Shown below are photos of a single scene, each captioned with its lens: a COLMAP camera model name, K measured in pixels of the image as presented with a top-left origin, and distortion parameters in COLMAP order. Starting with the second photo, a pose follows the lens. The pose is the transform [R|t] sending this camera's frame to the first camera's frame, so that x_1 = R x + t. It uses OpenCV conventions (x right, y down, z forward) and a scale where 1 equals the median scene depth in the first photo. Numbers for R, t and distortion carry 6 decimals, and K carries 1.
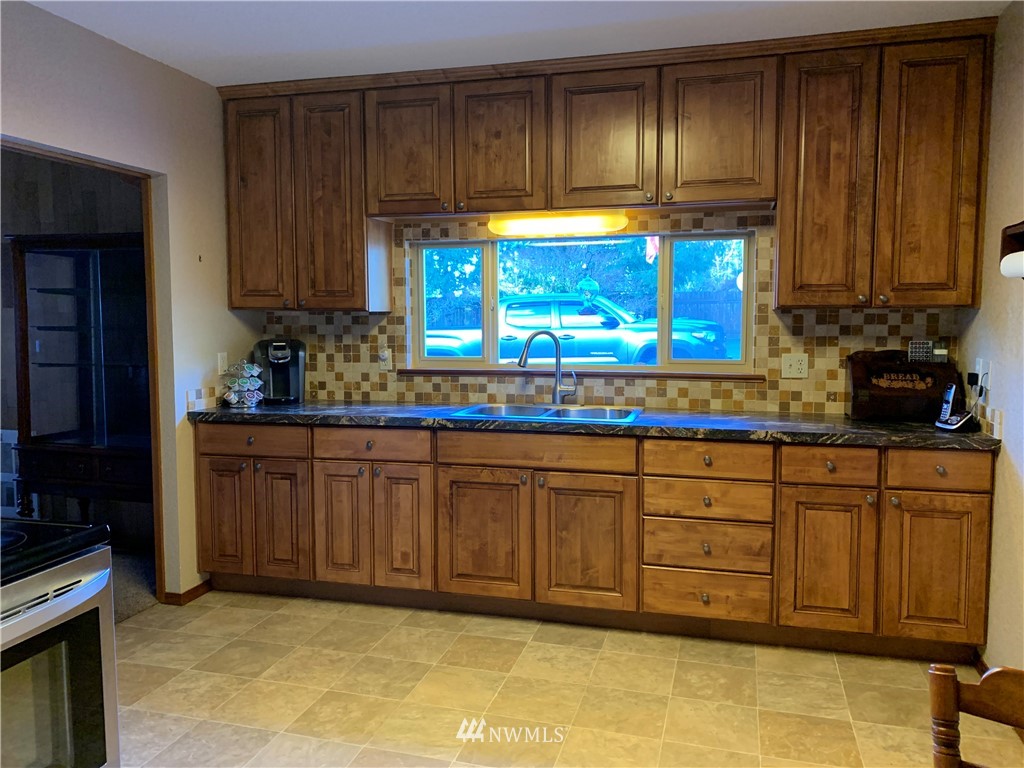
lens RADIAL K [[782.2, 0, 513.7], [0, 782.2, 376.8], [0, 0, 1]] dist [0.055942, -0.058277]
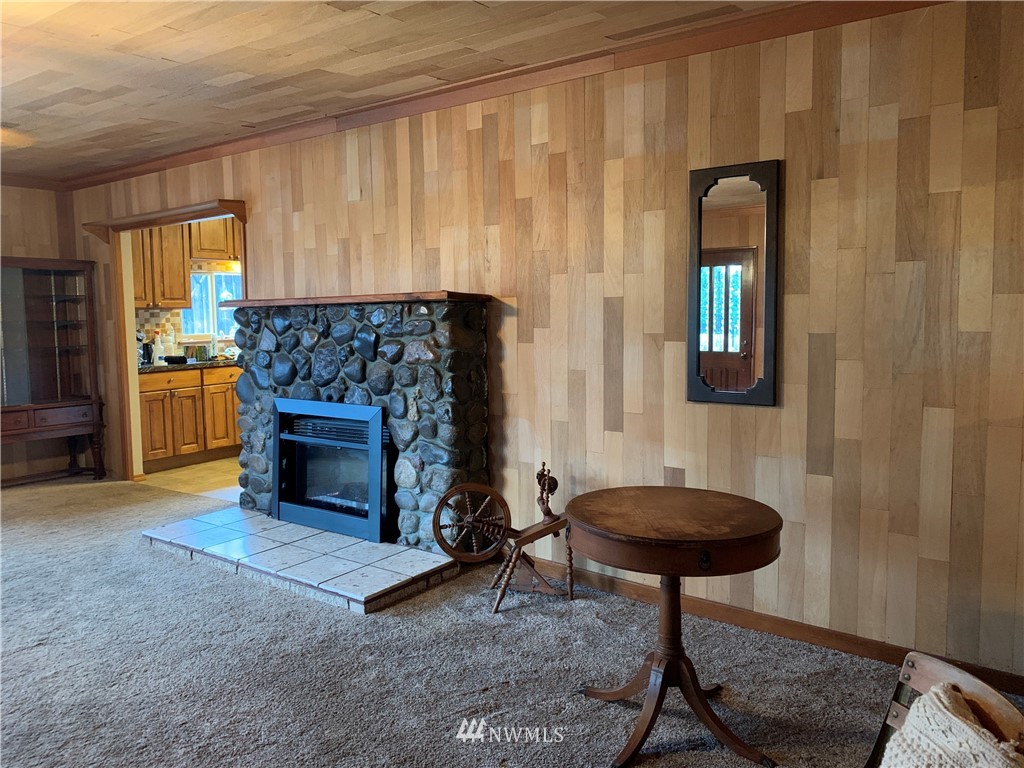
lens RADIAL K [[782.2, 0, 513.9], [0, 782.2, 375.0], [0, 0, 1]] dist [0.055942, -0.058277]
pose [[0.353425, -0.086018, 0.931500, -1.561012], [0.090574, 0.994232, 0.057445, 0.031671], [-0.931068, 0.064067, 0.359177, -0.355857]]
